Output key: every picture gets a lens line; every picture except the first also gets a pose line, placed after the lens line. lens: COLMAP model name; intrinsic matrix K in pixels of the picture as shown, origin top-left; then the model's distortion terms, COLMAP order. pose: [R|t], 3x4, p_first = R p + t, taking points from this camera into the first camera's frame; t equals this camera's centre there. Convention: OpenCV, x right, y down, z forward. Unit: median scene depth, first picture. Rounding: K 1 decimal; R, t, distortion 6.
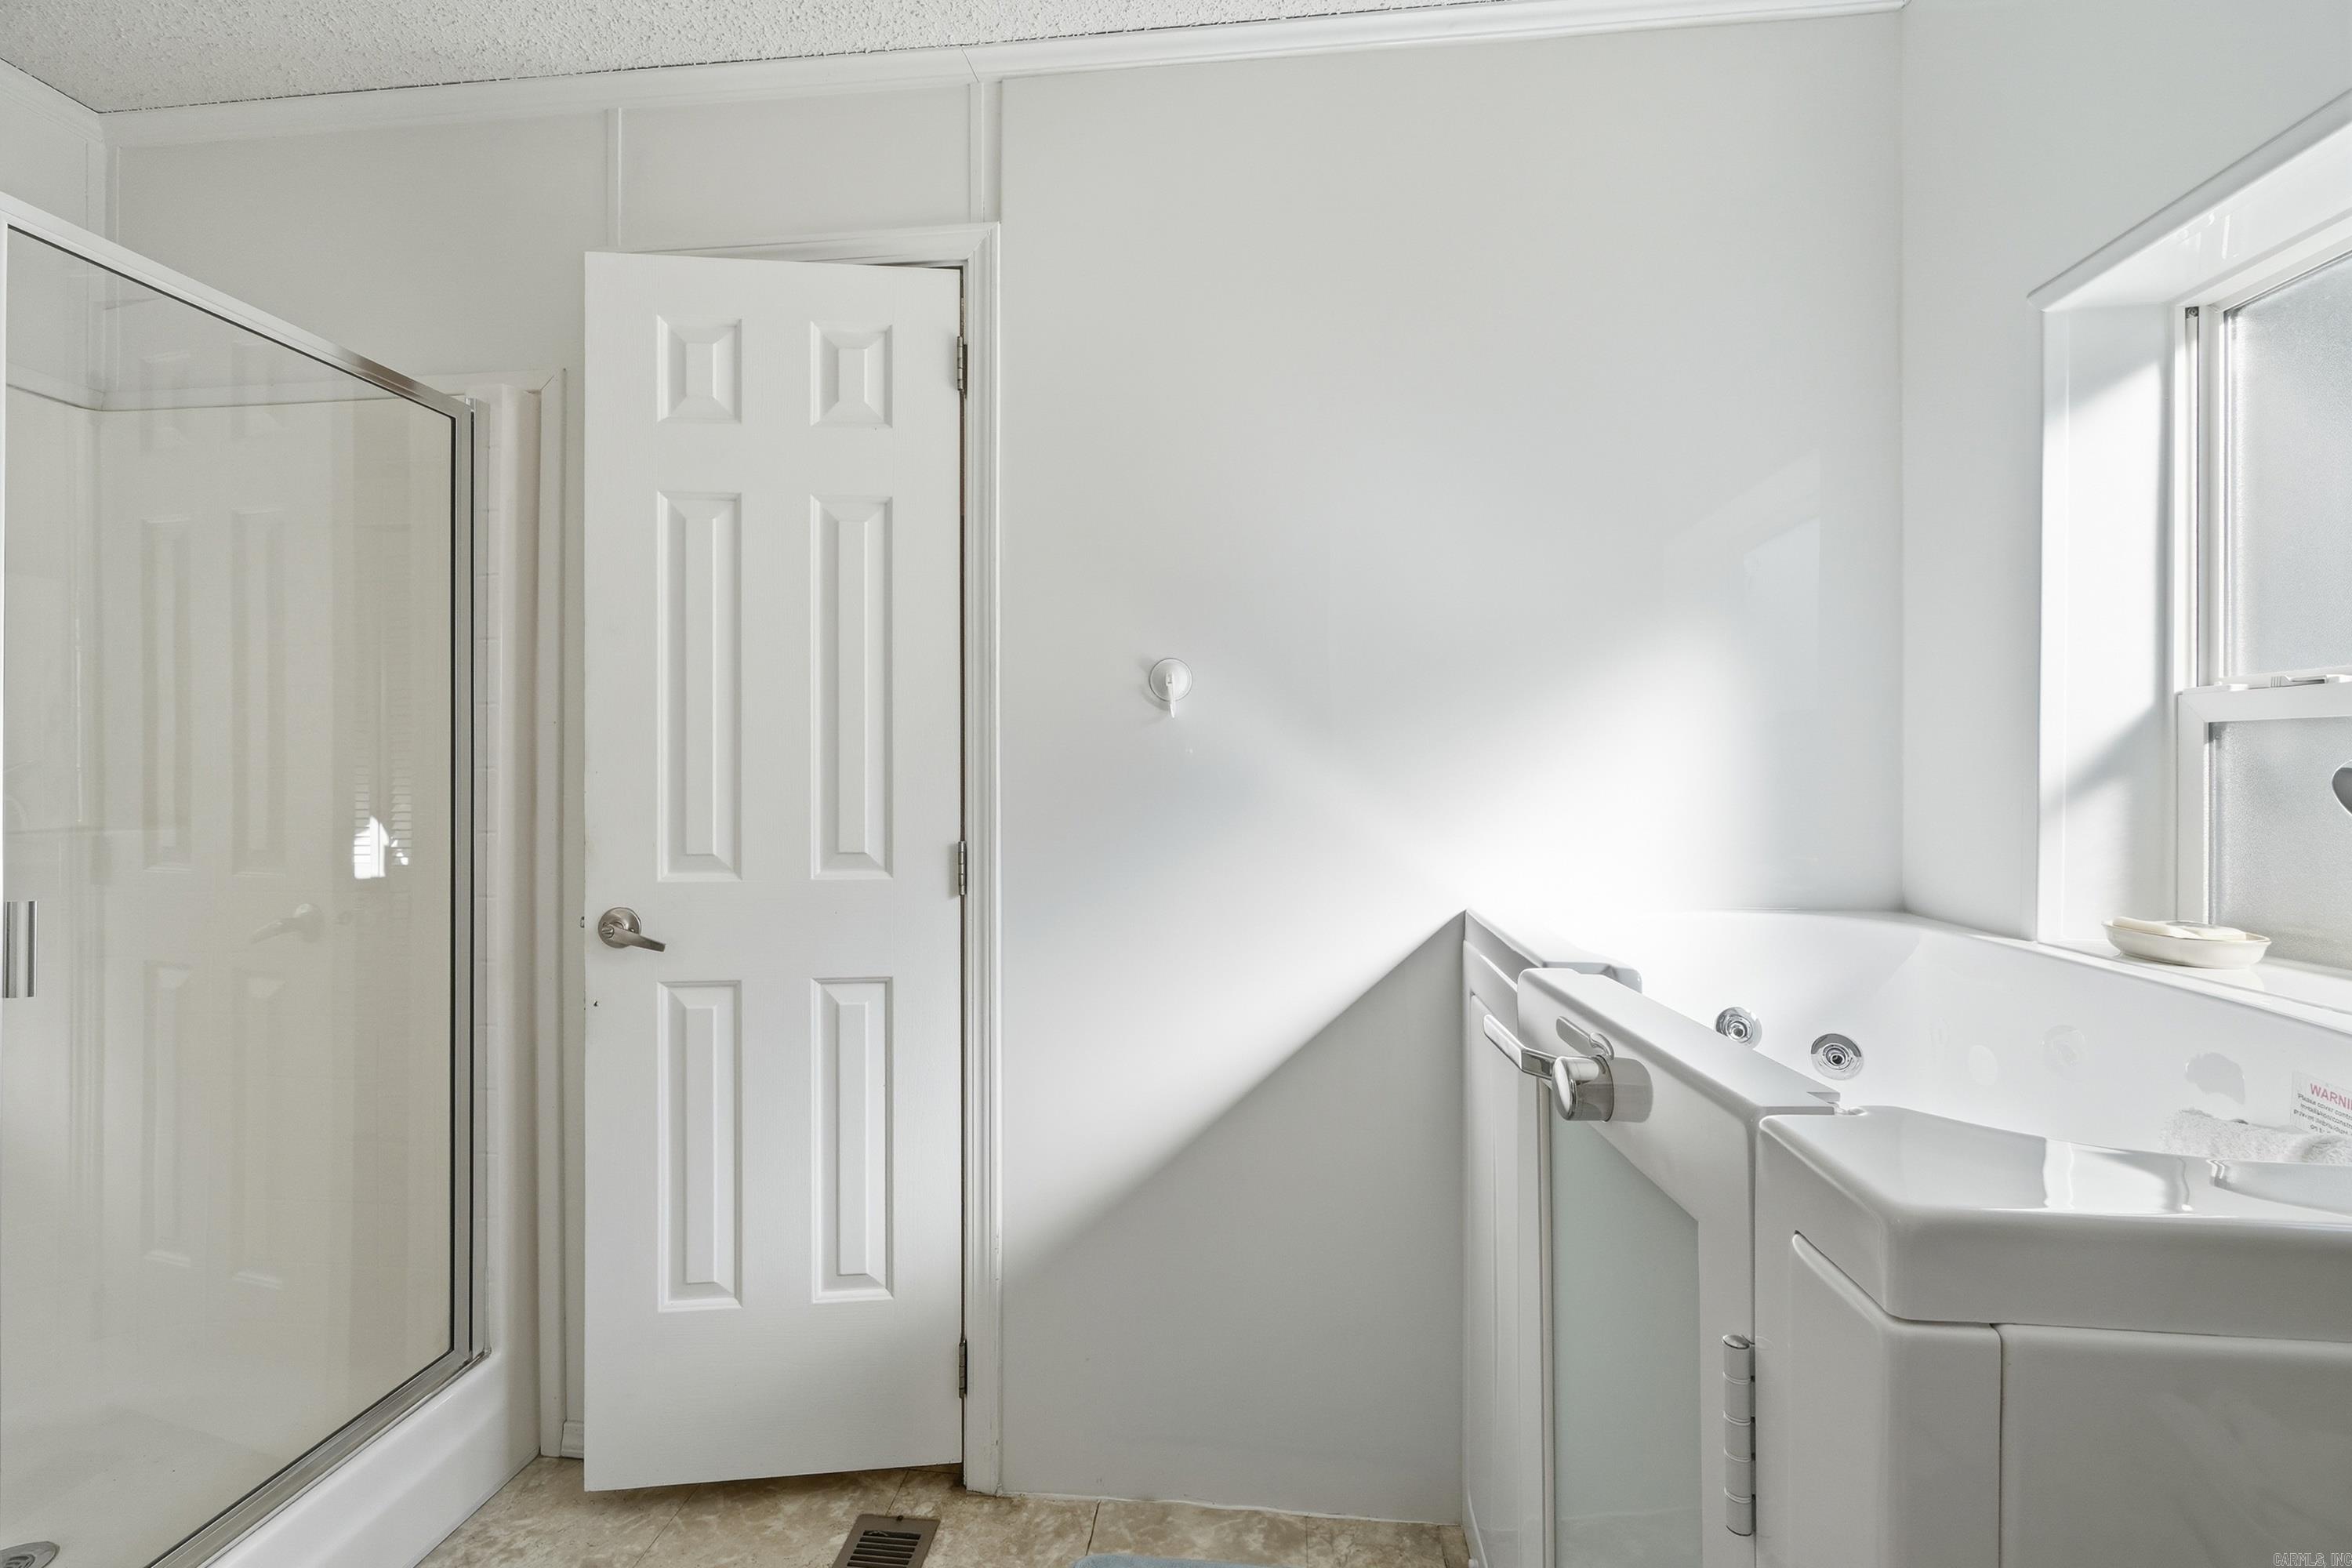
lens RADIAL K [[1022.8, 0, 1173.7], [0, 1022.8, 778.1], [0, 0, 1]] dist [-0.002111, 0.001340]
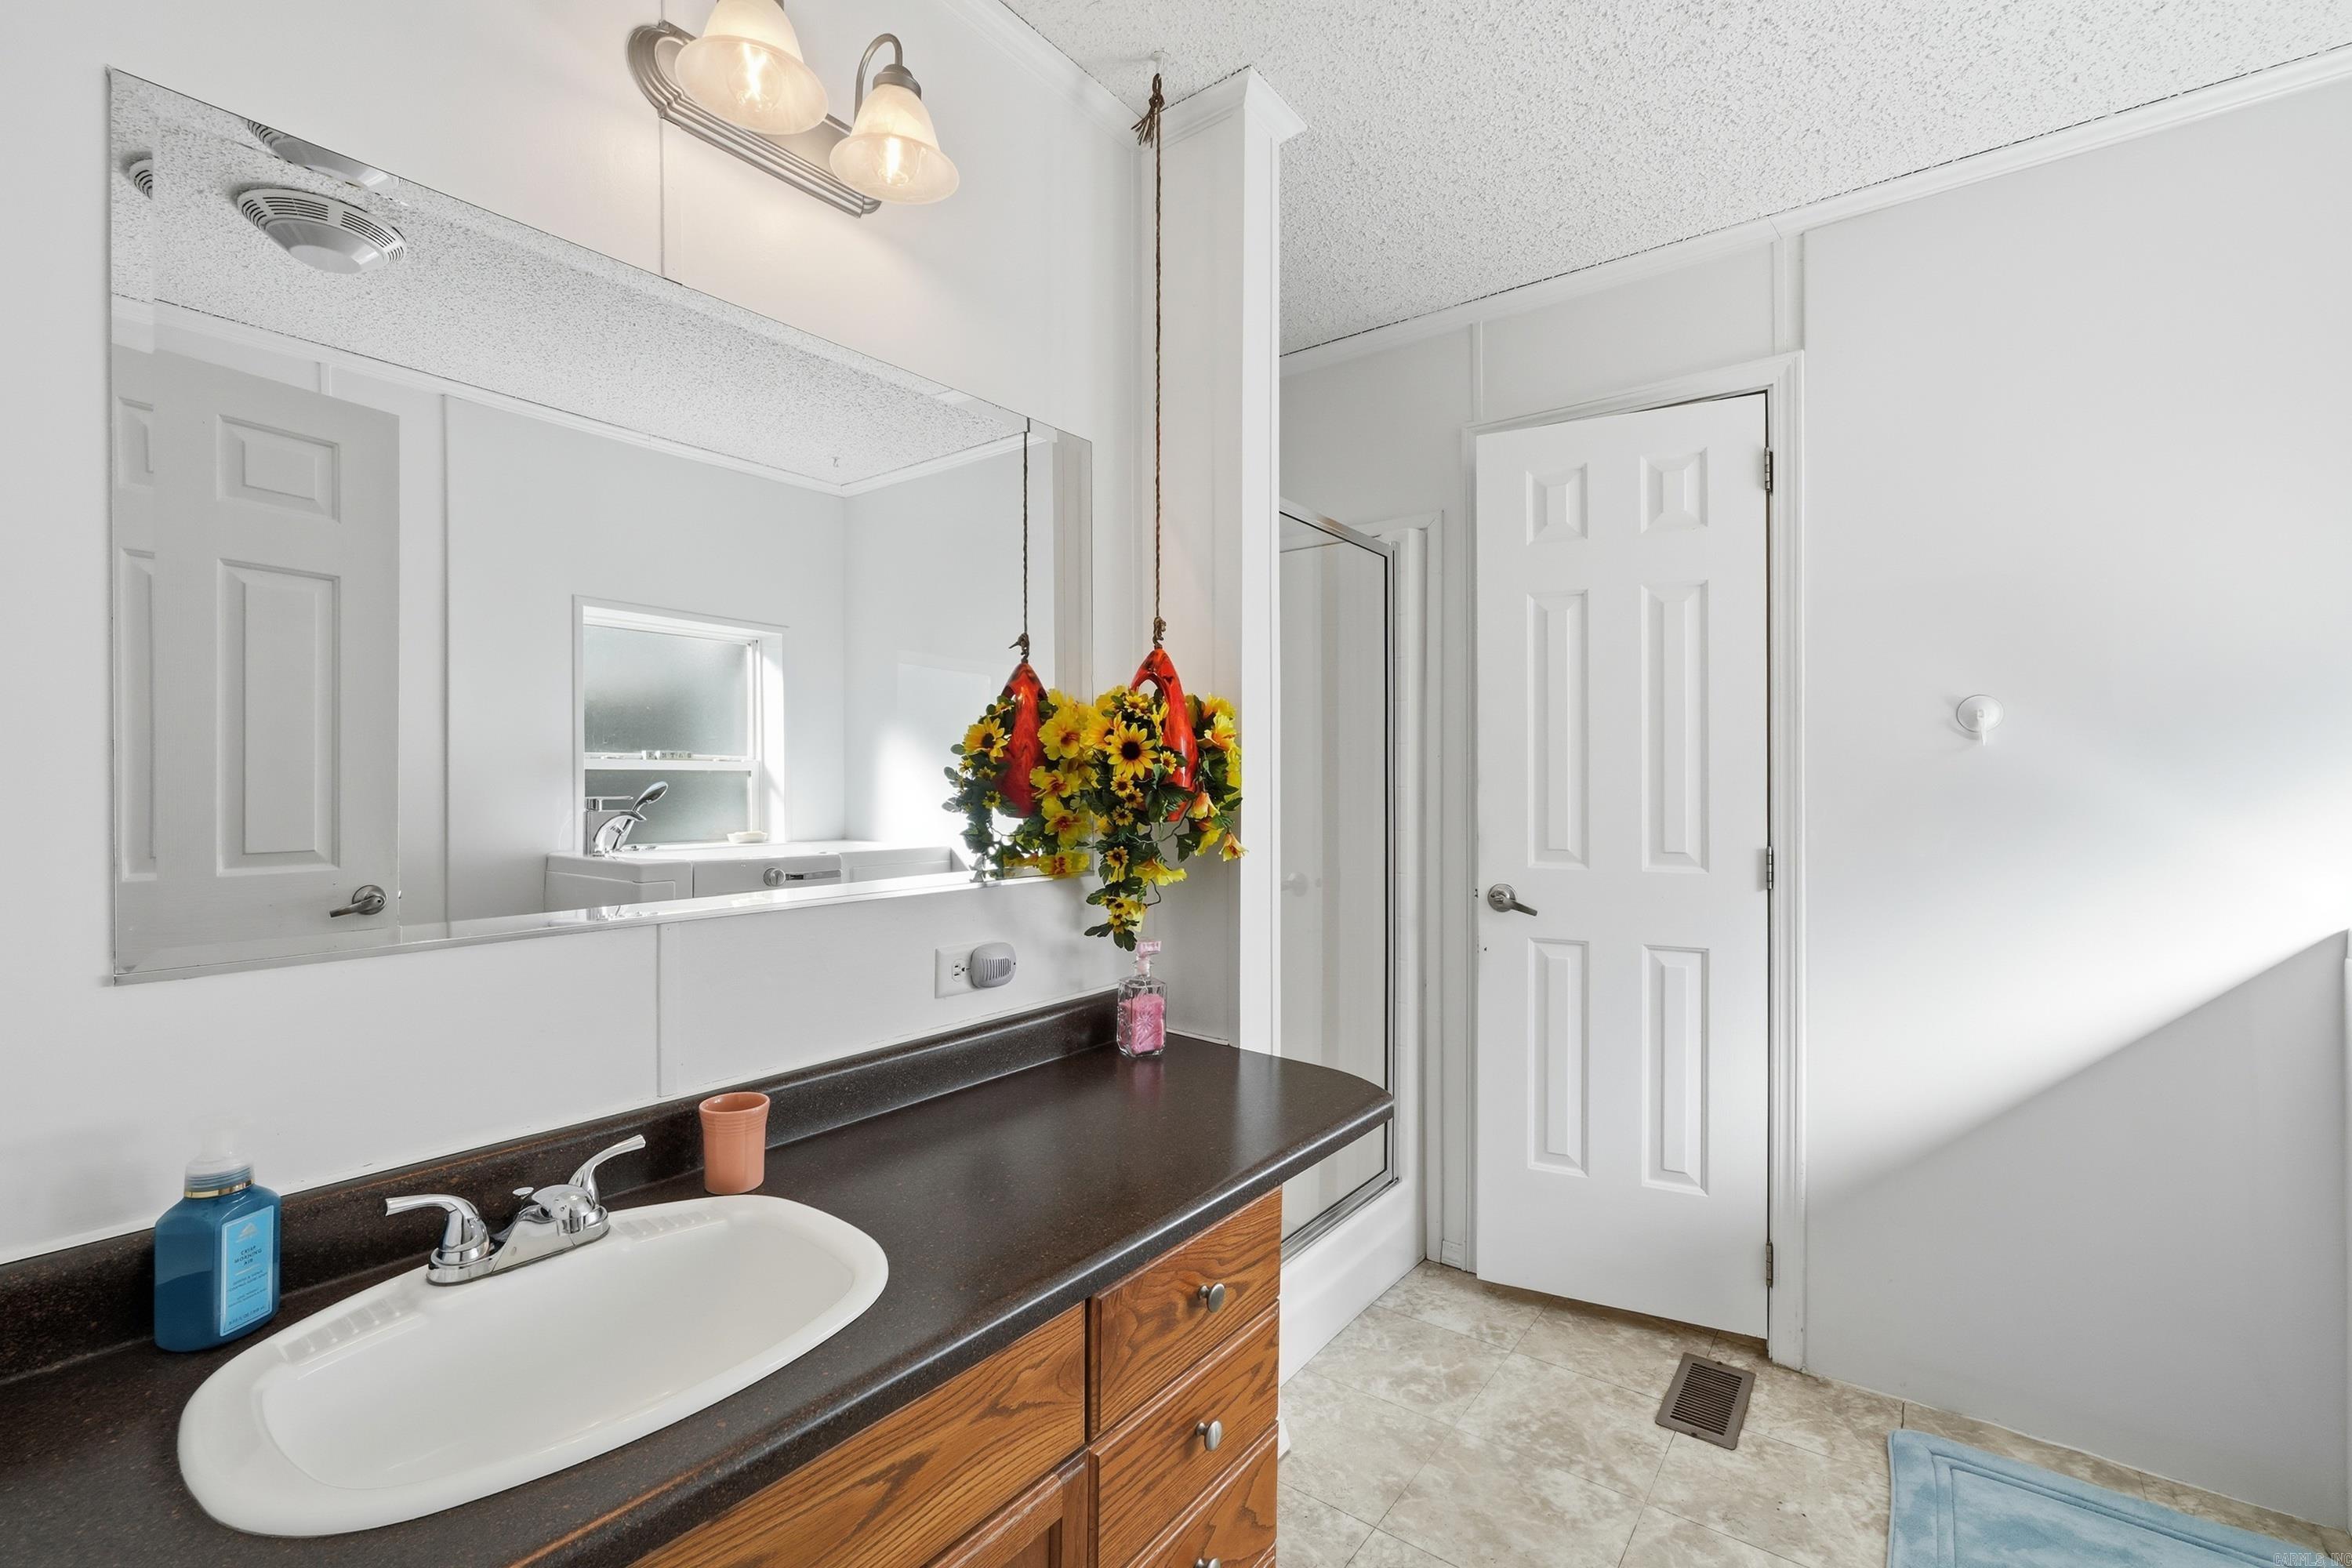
lens RADIAL K [[1022.8, 0, 1173.7], [0, 1022.8, 778.1], [0, 0, 1]] dist [-0.002111, 0.001340]
pose [[0.853337, -0.001456, -0.521357, -0.177998], [0.001955, 0.999998, 0.000407, -0.024748], [0.521356, -0.001366, 0.853338, -0.468242]]
